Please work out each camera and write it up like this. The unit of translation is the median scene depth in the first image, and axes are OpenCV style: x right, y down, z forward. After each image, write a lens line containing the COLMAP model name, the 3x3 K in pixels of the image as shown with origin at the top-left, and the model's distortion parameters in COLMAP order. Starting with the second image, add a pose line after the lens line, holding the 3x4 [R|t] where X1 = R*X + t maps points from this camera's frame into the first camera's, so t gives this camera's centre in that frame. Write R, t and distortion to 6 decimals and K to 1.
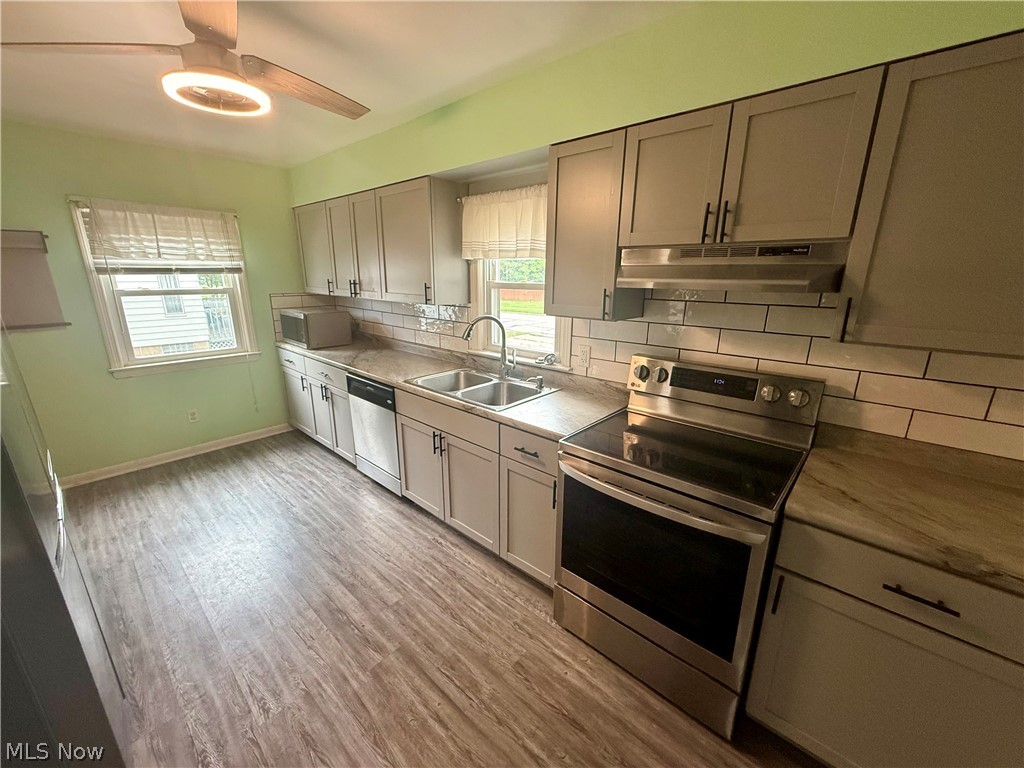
lens RADIAL K [[408.4, 0, 509.3], [0, 408.4, 388.5], [0, 0, 1]] dist [-0.000710, 0.000256]
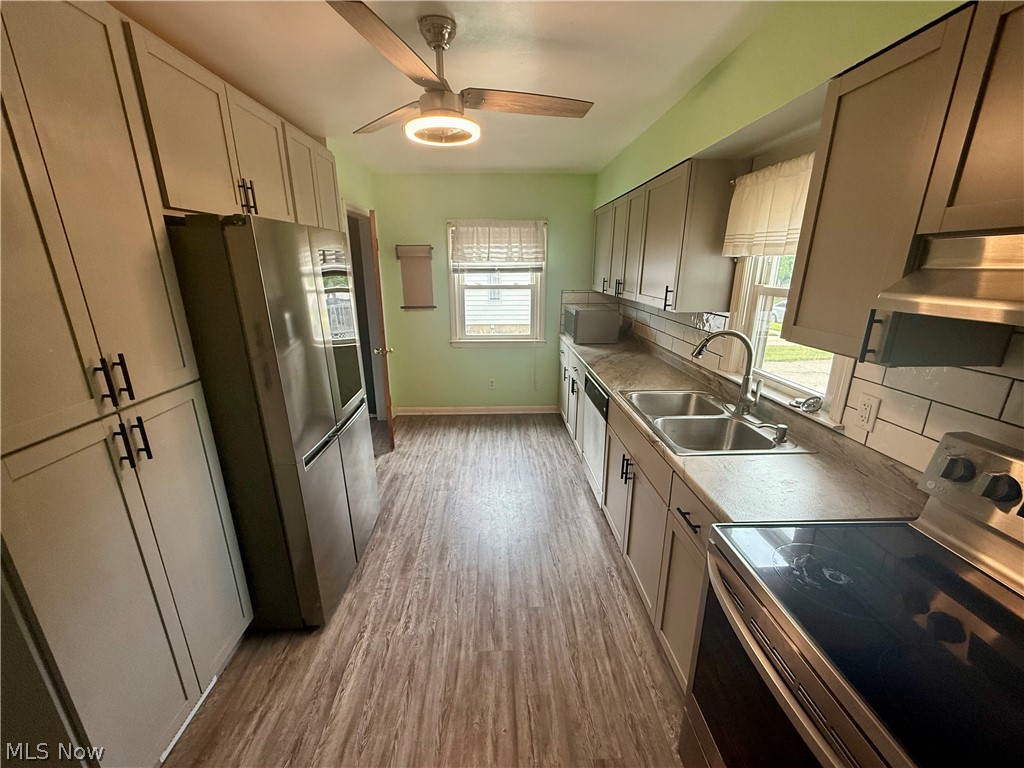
lens RADIAL K [[408.4, 0, 506.5], [0, 408.4, 388.2], [0, 0, 1]] dist [-0.000710, 0.000256]
pose [[0.693133, 0.199329, -0.692701, 0.218613], [-0.190724, 0.977470, 0.090430, -0.064375], [0.695119, 0.069435, 0.715533, 0.171614]]
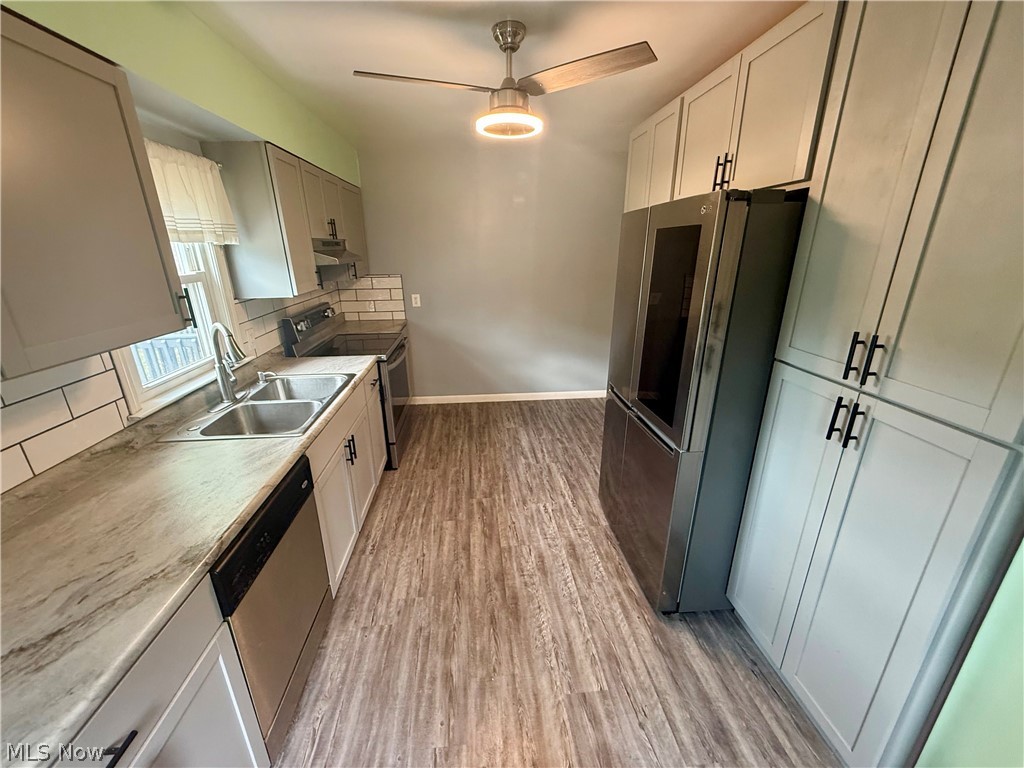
lens RADIAL K [[408.4, 0, 513.9], [0, 408.4, 385.4], [0, 0, 1]] dist [-0.000710, 0.000256]
pose [[-0.745930, -0.214721, 0.630463, -0.966611], [0.189428, 0.839115, 0.509904, -0.373596], [-0.638518, 0.499780, -0.585247, 1.199191]]
